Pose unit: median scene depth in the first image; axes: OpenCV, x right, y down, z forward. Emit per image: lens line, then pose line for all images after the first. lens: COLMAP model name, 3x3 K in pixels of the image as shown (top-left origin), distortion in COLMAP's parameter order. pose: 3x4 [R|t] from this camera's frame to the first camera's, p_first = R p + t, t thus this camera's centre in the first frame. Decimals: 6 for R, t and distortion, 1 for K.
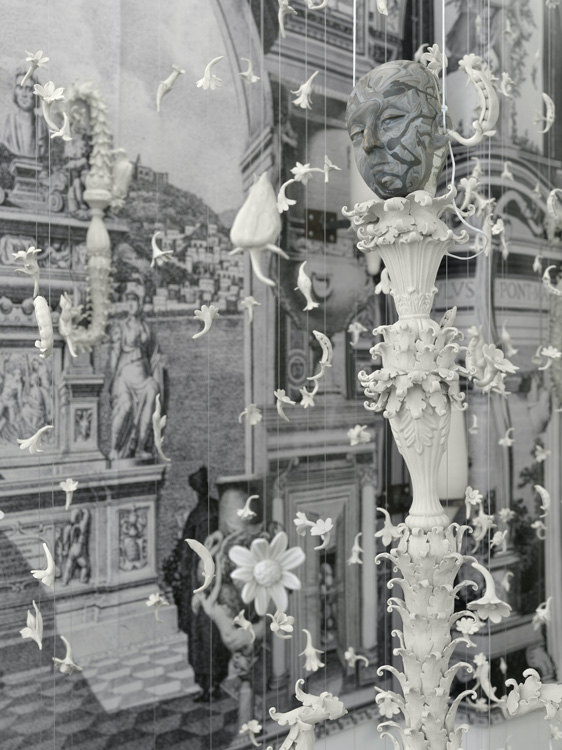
lens RADIAL K [[1114.6, 0, 280.9], [0, 1114.6, 374.4], [0, 0, 1]] dist [0.035276, 0.000000]
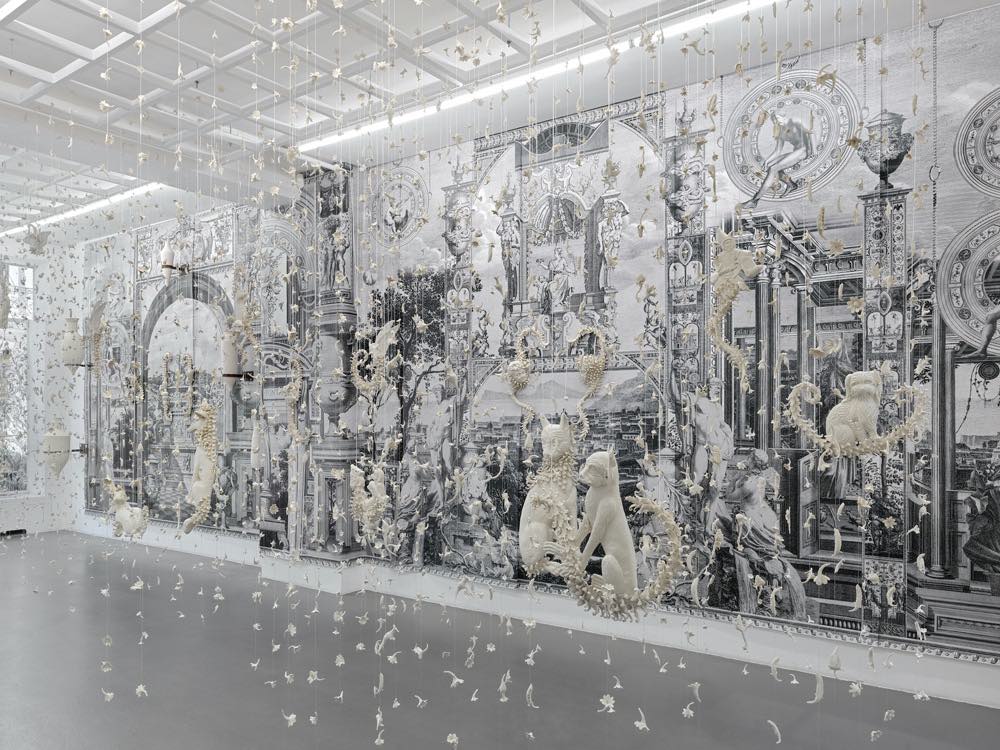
lens RADIAL K [[740.9, 0, 499.4], [0, 740.9, 381.6], [0, 0, 1]] dist [0.003818, -0.002175]
pose [[0.120492, -0.038988, -0.991948, 2.282908], [0.004742, 0.999240, -0.038698, -0.034167], [0.992703, -0.000041, 0.120585, 1.509599]]
